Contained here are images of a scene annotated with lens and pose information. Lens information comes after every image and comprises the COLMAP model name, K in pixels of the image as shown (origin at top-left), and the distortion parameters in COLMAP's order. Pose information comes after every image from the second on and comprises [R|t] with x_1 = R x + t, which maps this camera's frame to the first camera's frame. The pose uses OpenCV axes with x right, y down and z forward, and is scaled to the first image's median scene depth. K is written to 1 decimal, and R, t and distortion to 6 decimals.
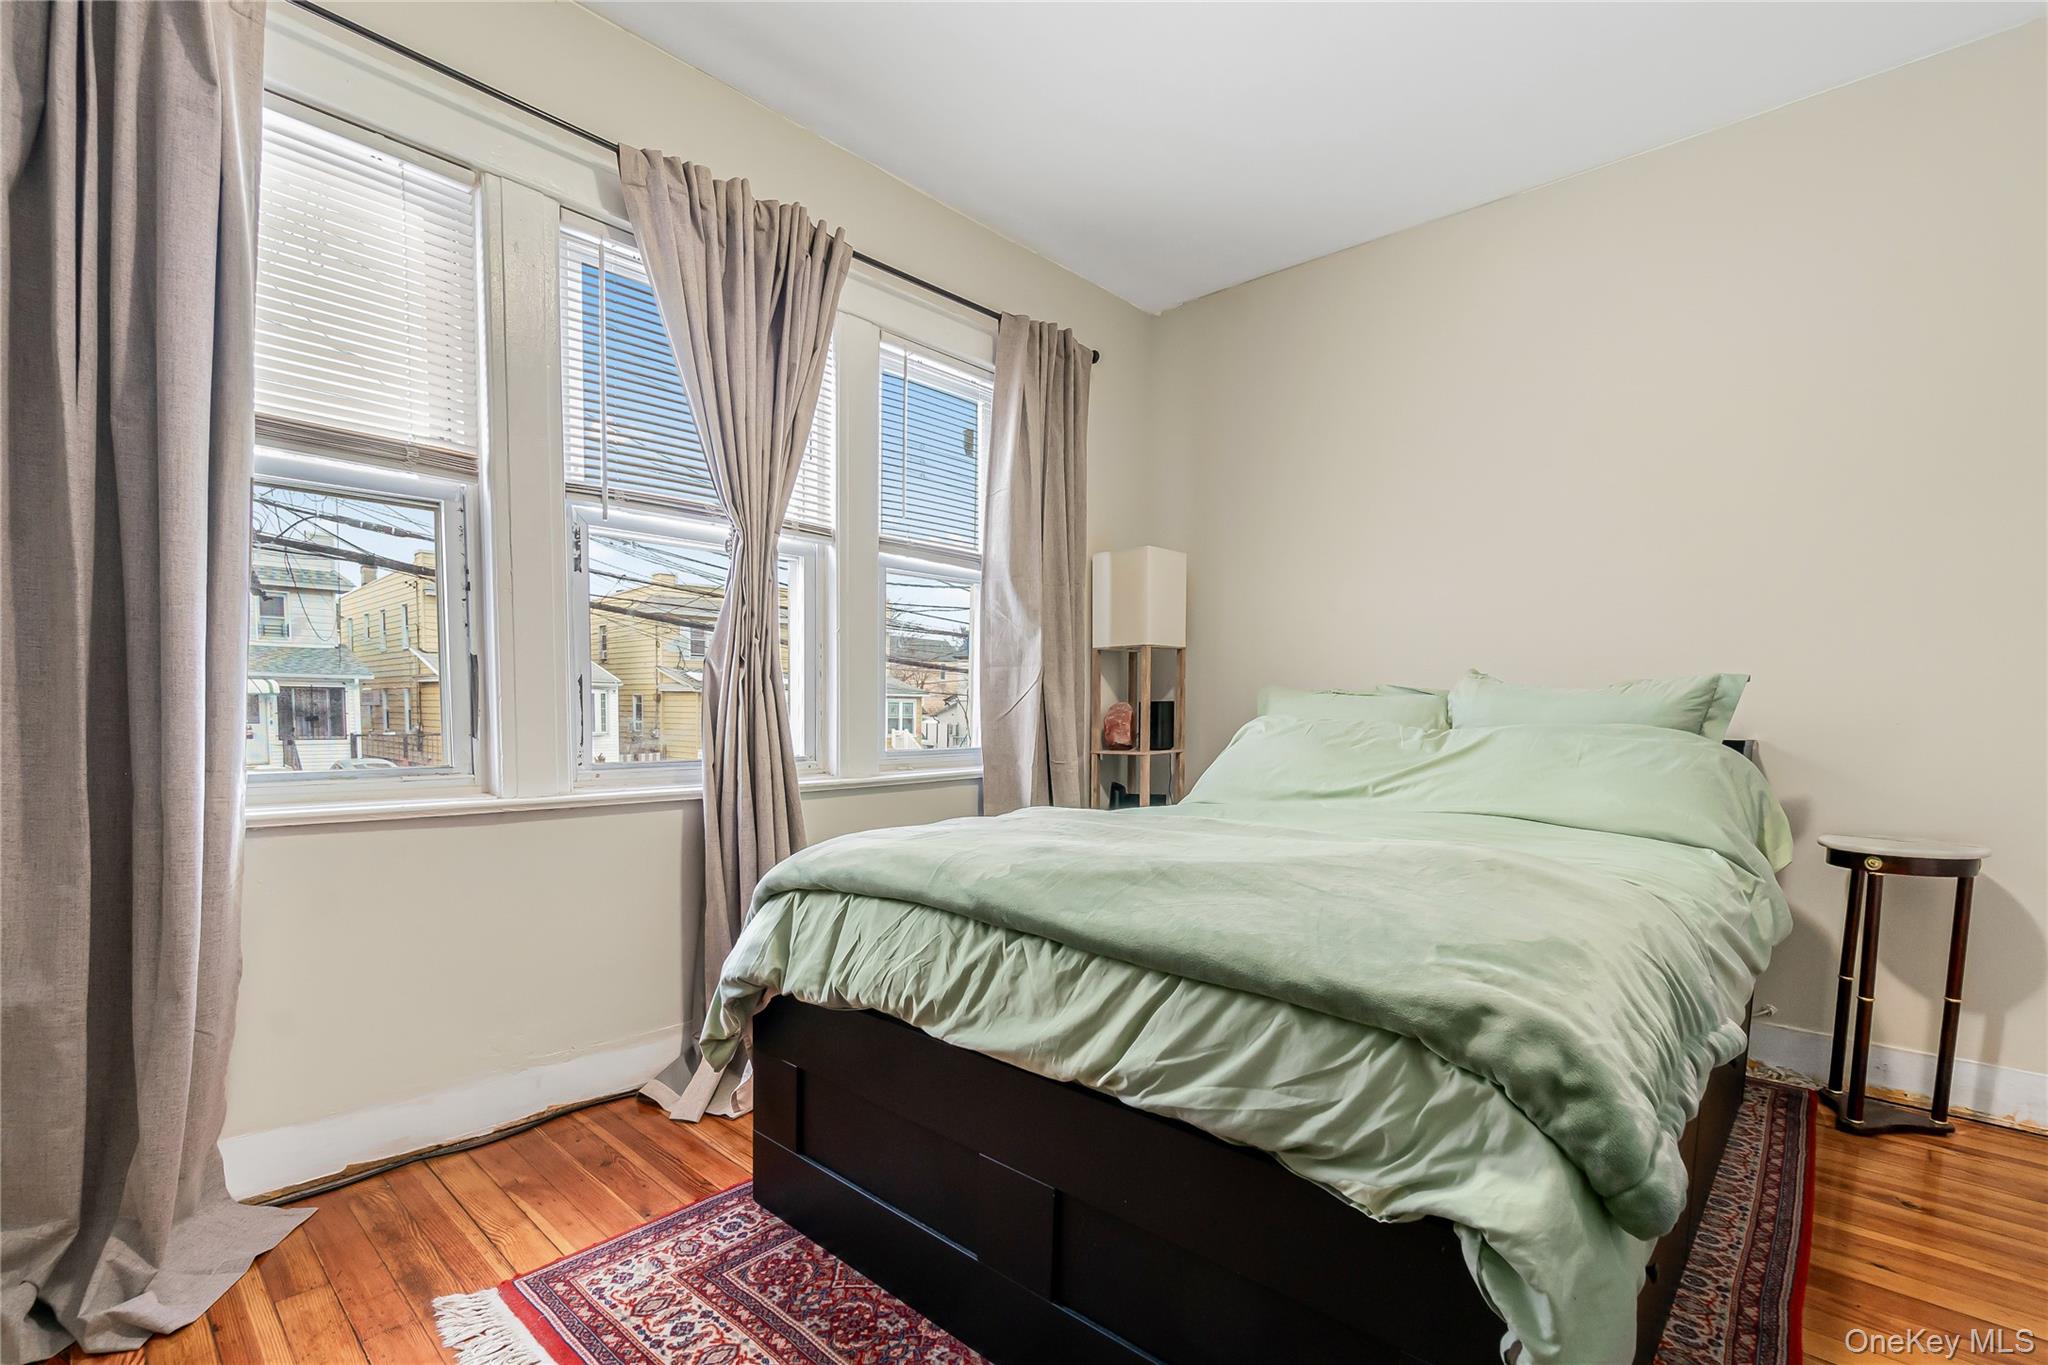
lens RADIAL K [[910.8, 0, 1022.4], [0, 910.8, 669.4], [0, 0, 1]] dist [0.000745, -0.000226]
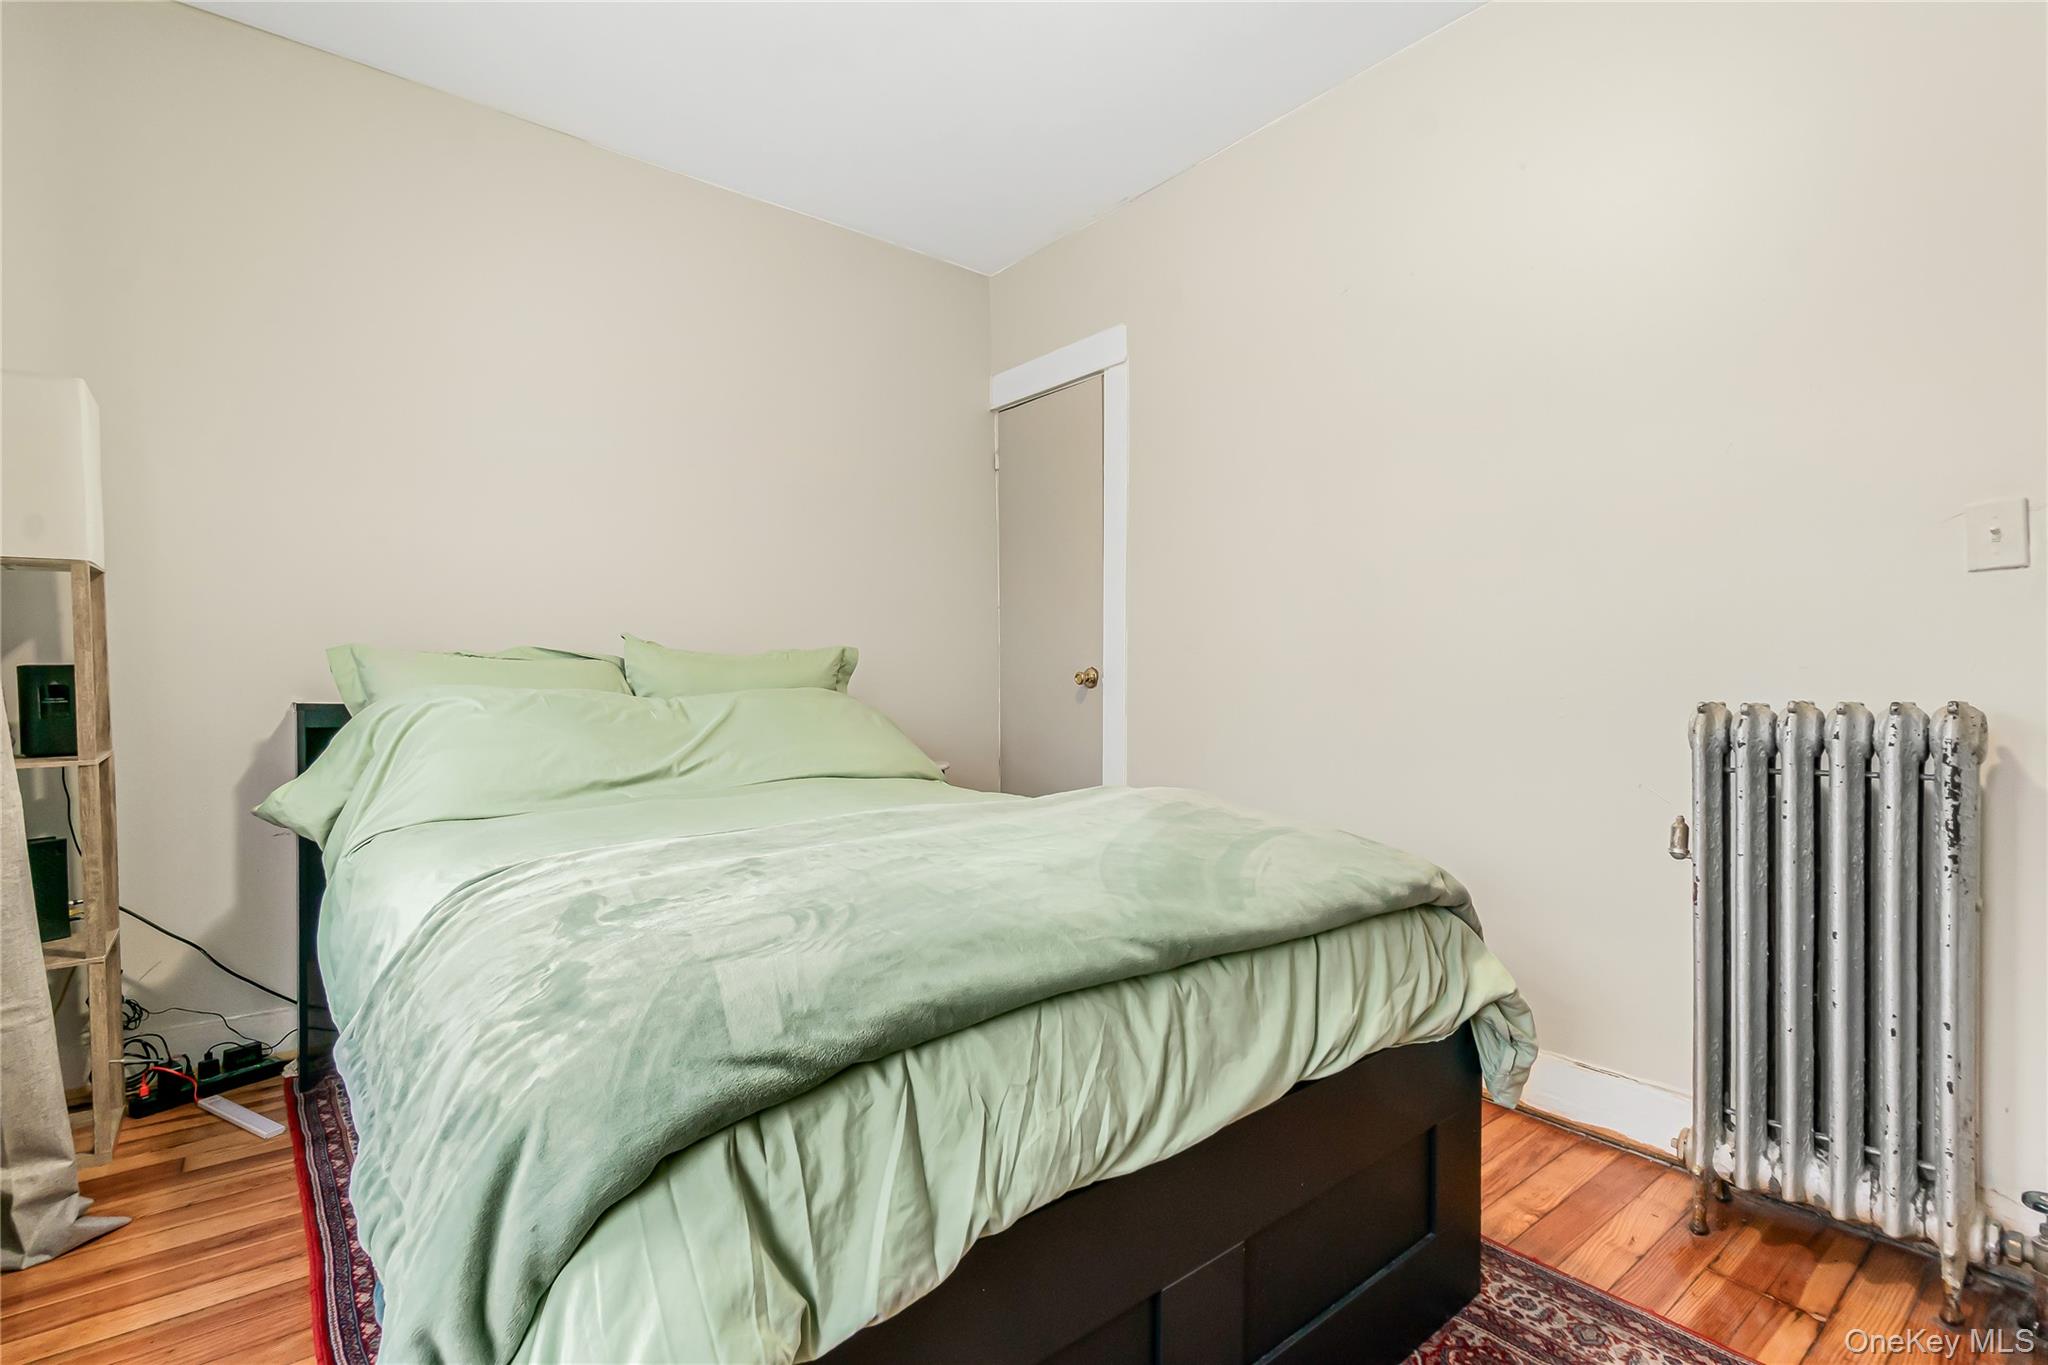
lens RADIAL K [[910.8, 0, 1022.4], [0, 910.8, 669.4], [0, 0, 1]] dist [0.000745, -0.000226]
pose [[0.155098, -0.003094, 0.987894, -0.685141], [-0.043415, 0.999008, 0.009945, 0.022568], [-0.986945, -0.044432, 0.154810, 0.864913]]
